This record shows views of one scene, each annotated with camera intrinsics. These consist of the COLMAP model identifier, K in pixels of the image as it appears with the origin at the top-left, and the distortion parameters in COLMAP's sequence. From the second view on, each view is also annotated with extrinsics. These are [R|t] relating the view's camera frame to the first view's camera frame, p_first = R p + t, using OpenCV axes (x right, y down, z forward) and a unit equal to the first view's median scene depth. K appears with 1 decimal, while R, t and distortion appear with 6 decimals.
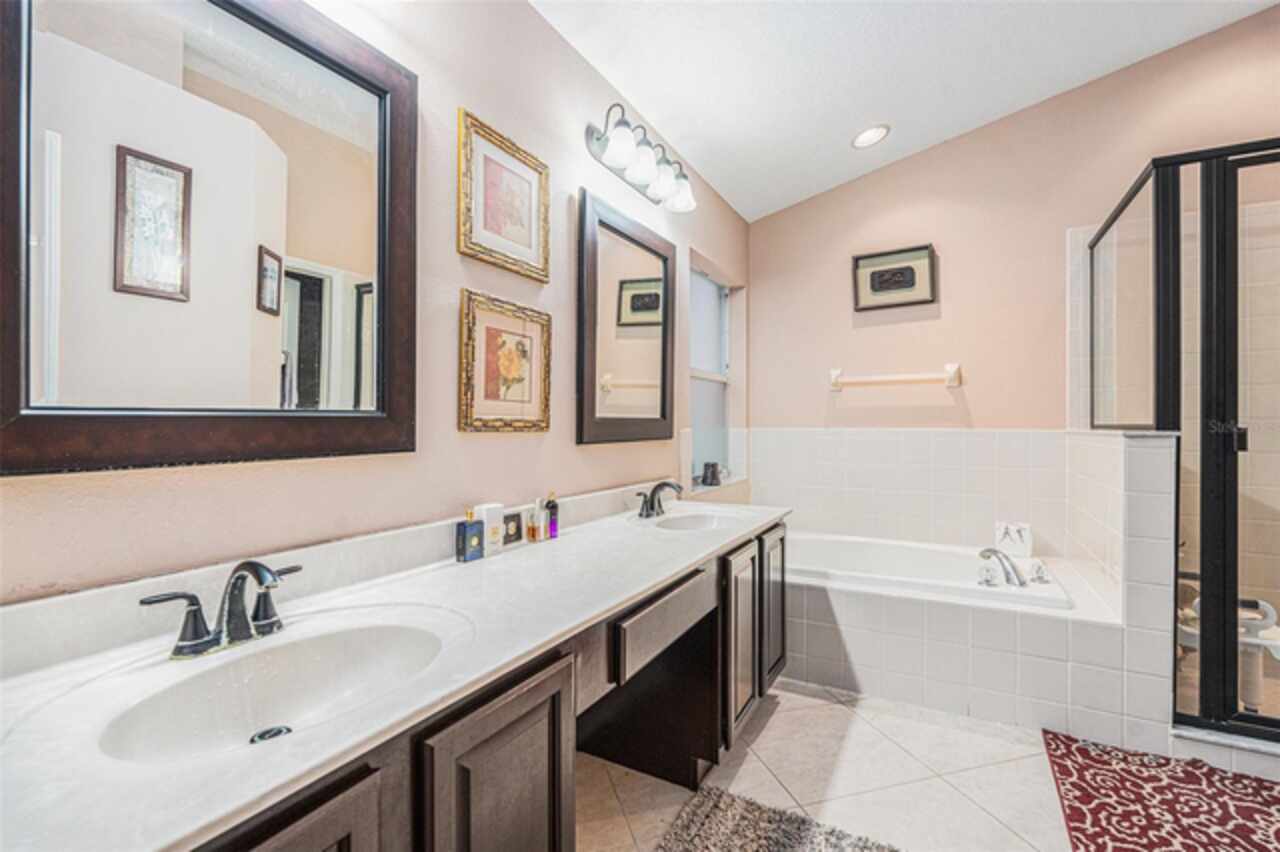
lens RADIAL K [[562.2, 0, 637.7], [0, 562.2, 423.8], [0, 0, 1]] dist [-0.002857, -0.000103]
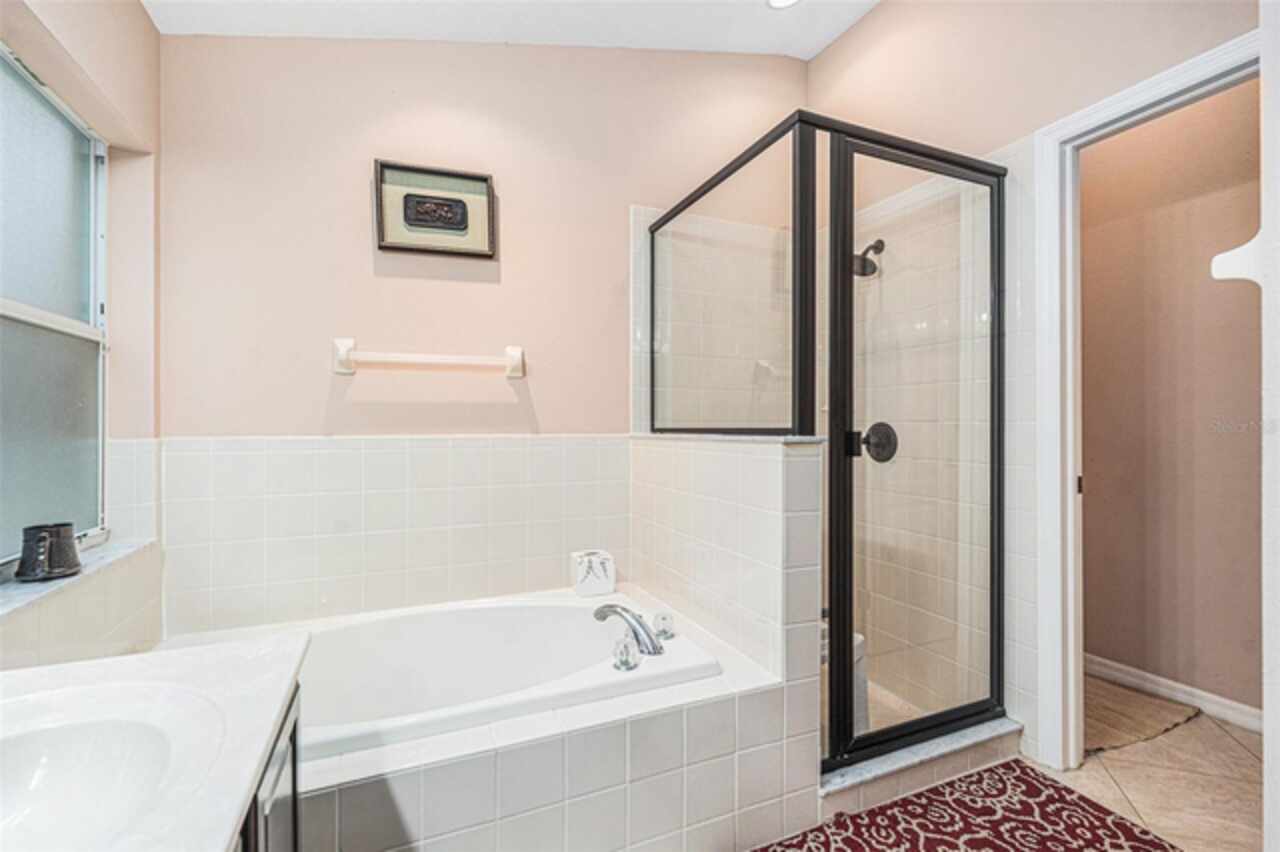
lens RADIAL K [[562.2, 0, 636.3], [0, 562.2, 421.3], [0, 0, 1]] dist [-0.002857, -0.000103]
pose [[0.604493, 0.003138, 0.796605, 0.072982], [0.003704, 0.999970, -0.006750, -0.002823], [-0.796602, 0.007031, 0.604463, 0.462659]]
